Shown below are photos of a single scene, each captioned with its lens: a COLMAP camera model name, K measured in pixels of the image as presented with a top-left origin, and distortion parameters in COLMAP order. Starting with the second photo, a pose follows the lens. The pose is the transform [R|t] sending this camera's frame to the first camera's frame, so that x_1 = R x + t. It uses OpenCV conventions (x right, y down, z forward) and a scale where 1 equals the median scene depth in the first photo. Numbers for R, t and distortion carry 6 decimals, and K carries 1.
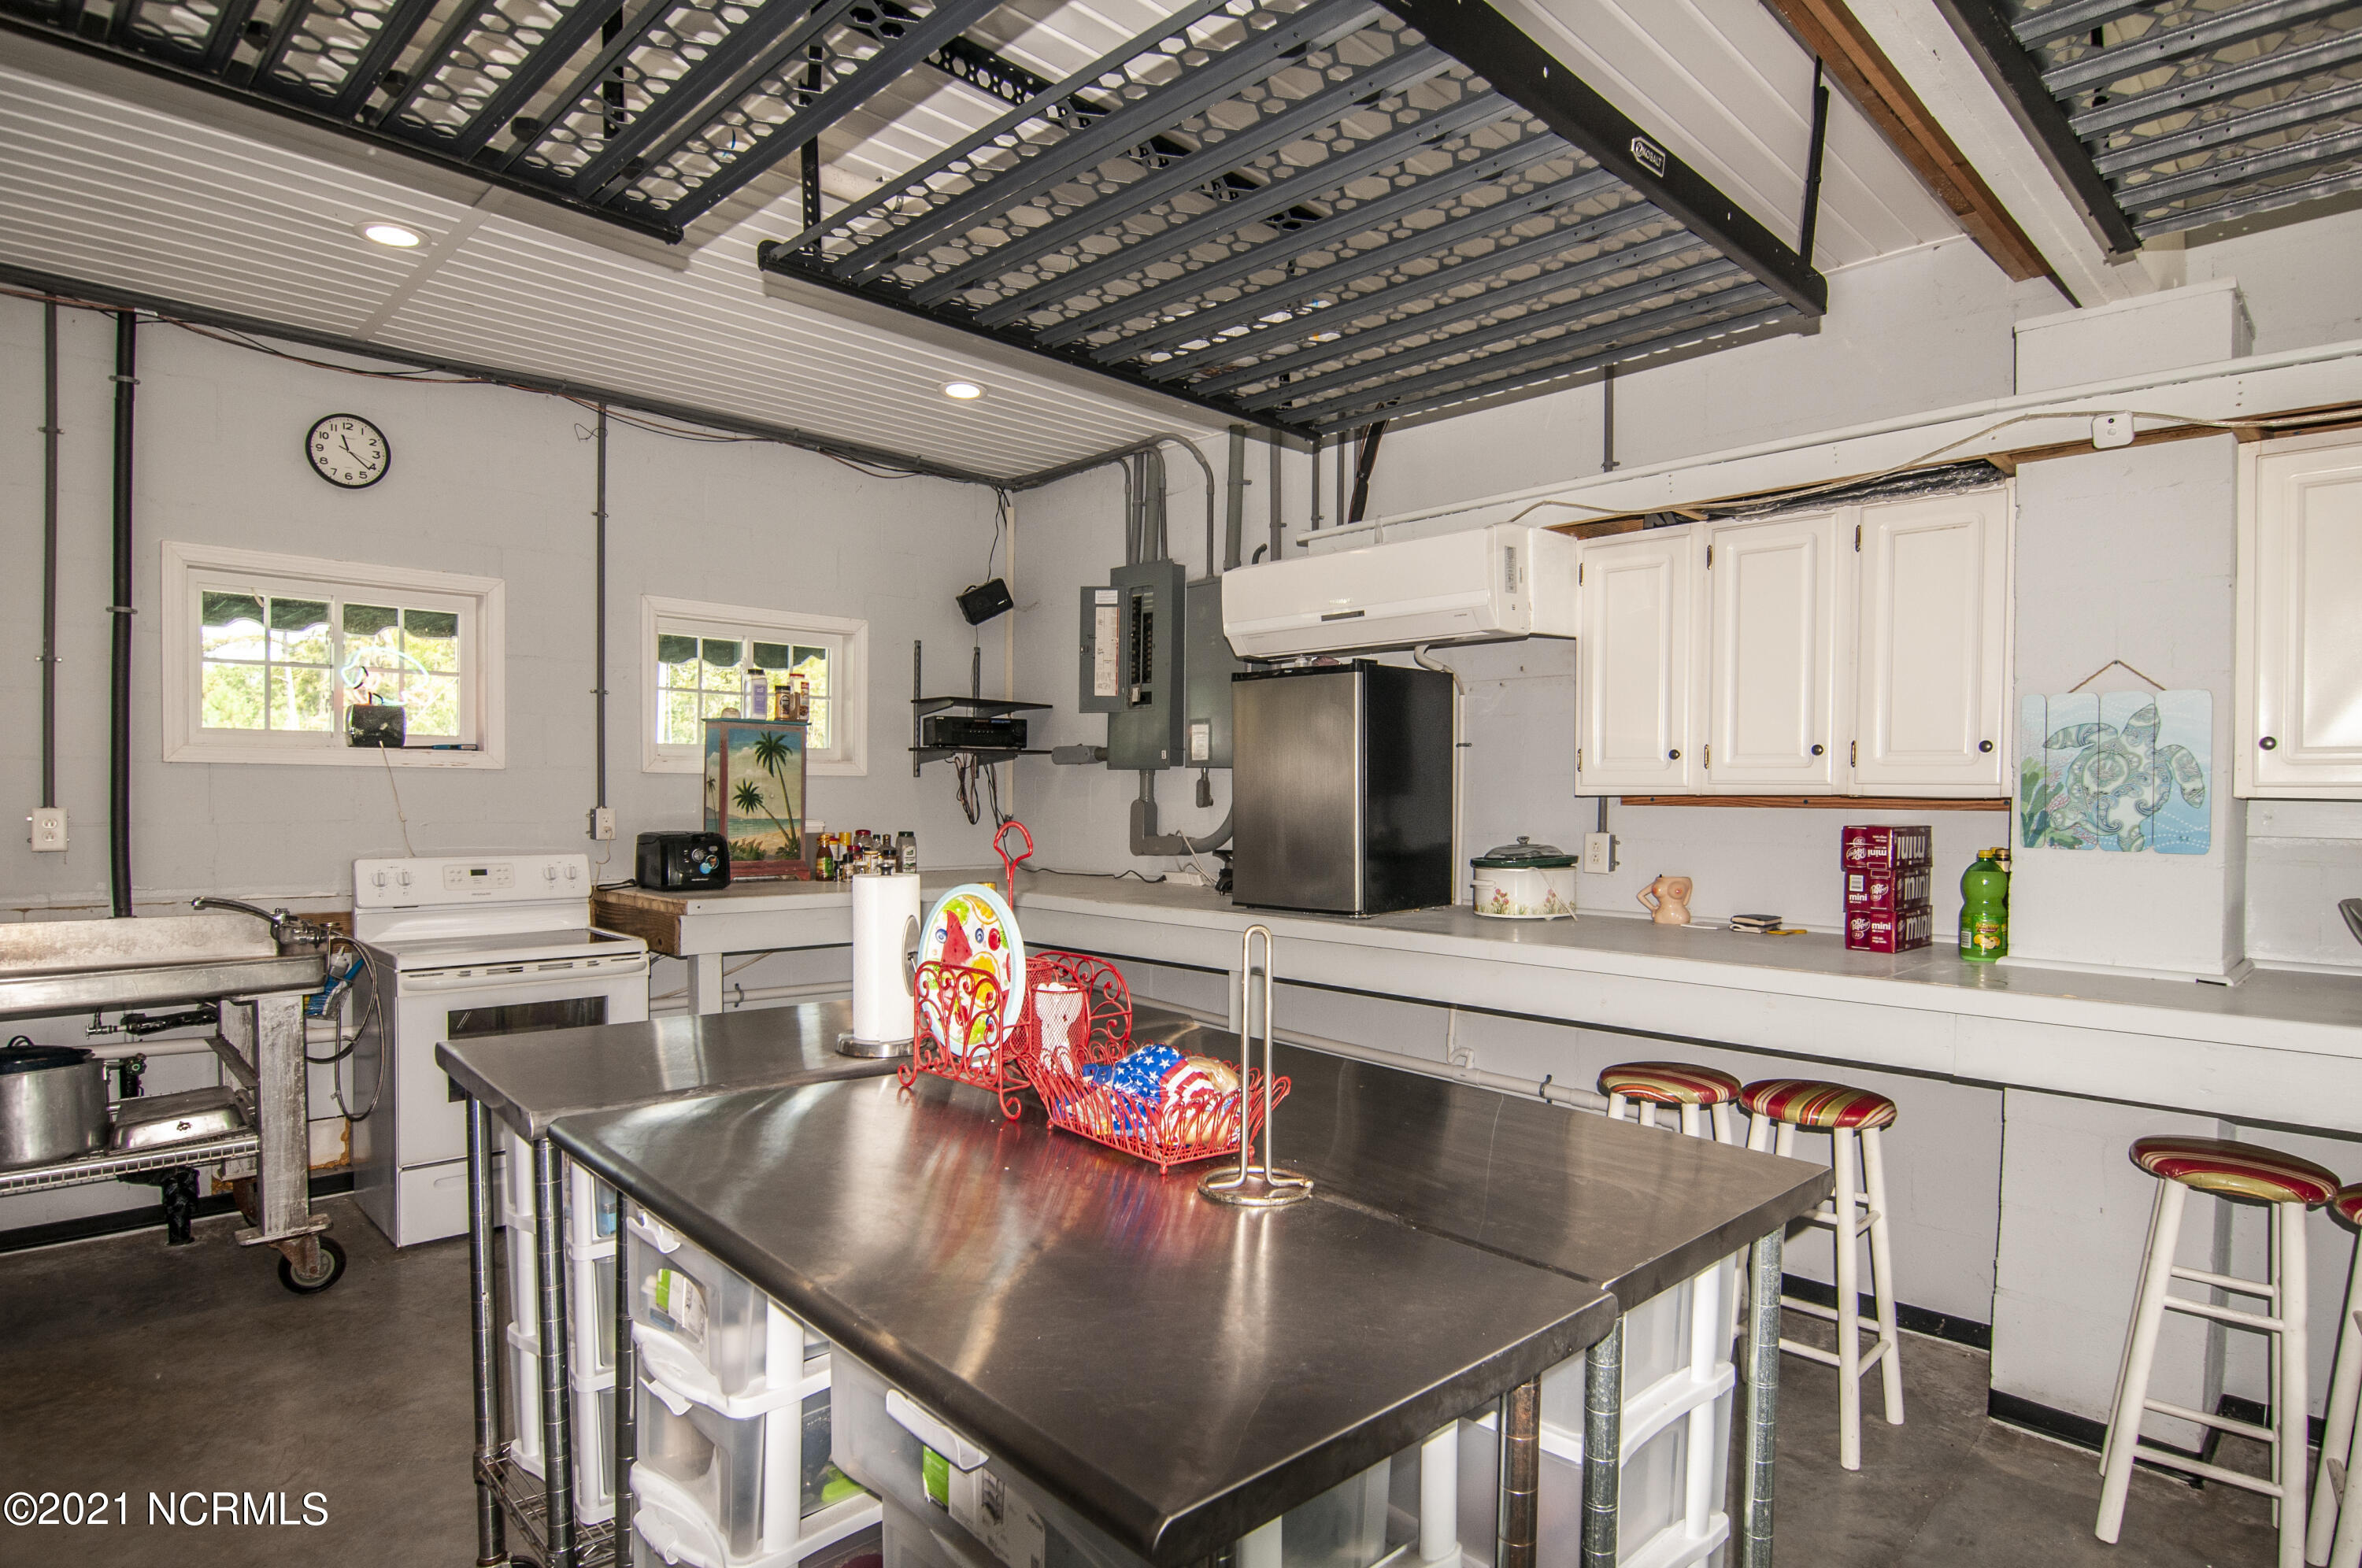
lens RADIAL K [[1265.7, 0, 1175.6], [0, 1265.7, 799.8], [0, 0, 1]] dist [-0.004116, -0.000717]
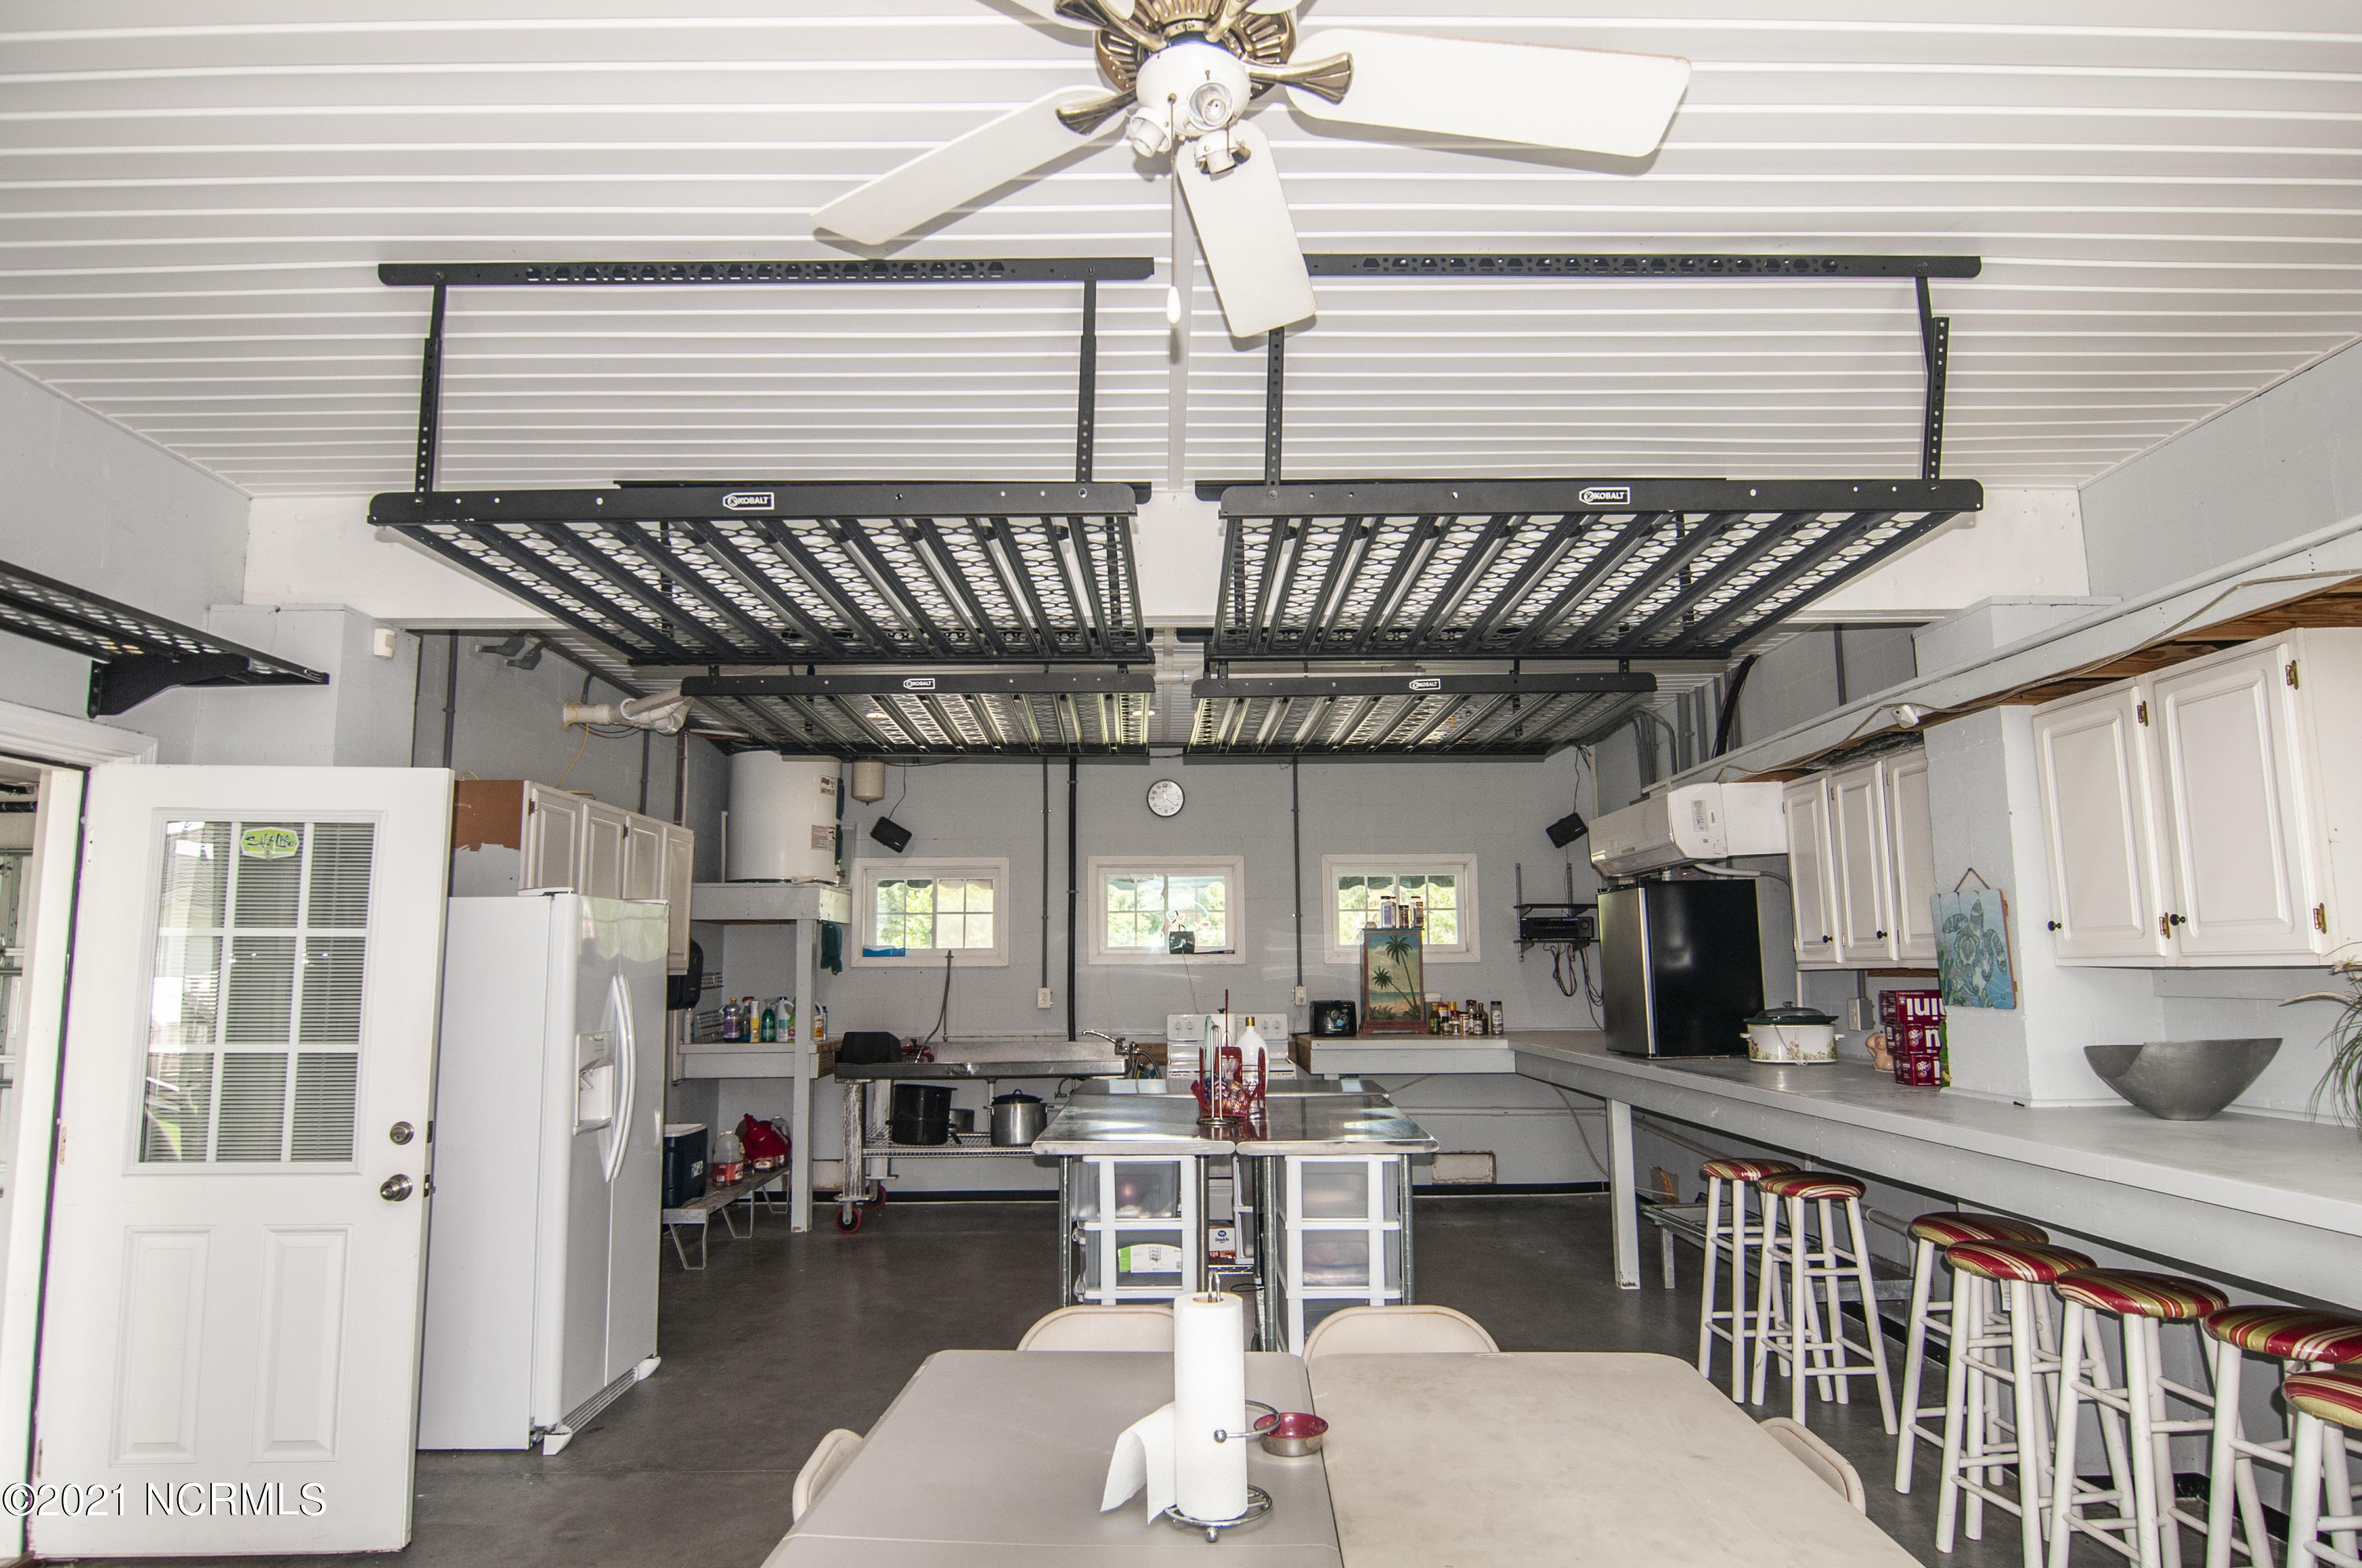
lens RADIAL K [[1320.3, 0, 1173.6], [0, 1320.3, 816.0], [0, 0, 1]] dist [-0.009556, -0.010557]
pose [[0.722867, -0.096595, -0.684202, 0.657605], [0.012442, 0.991840, -0.126882, 0.002590], [0.690875, 0.083206, 0.718170, -0.388690]]
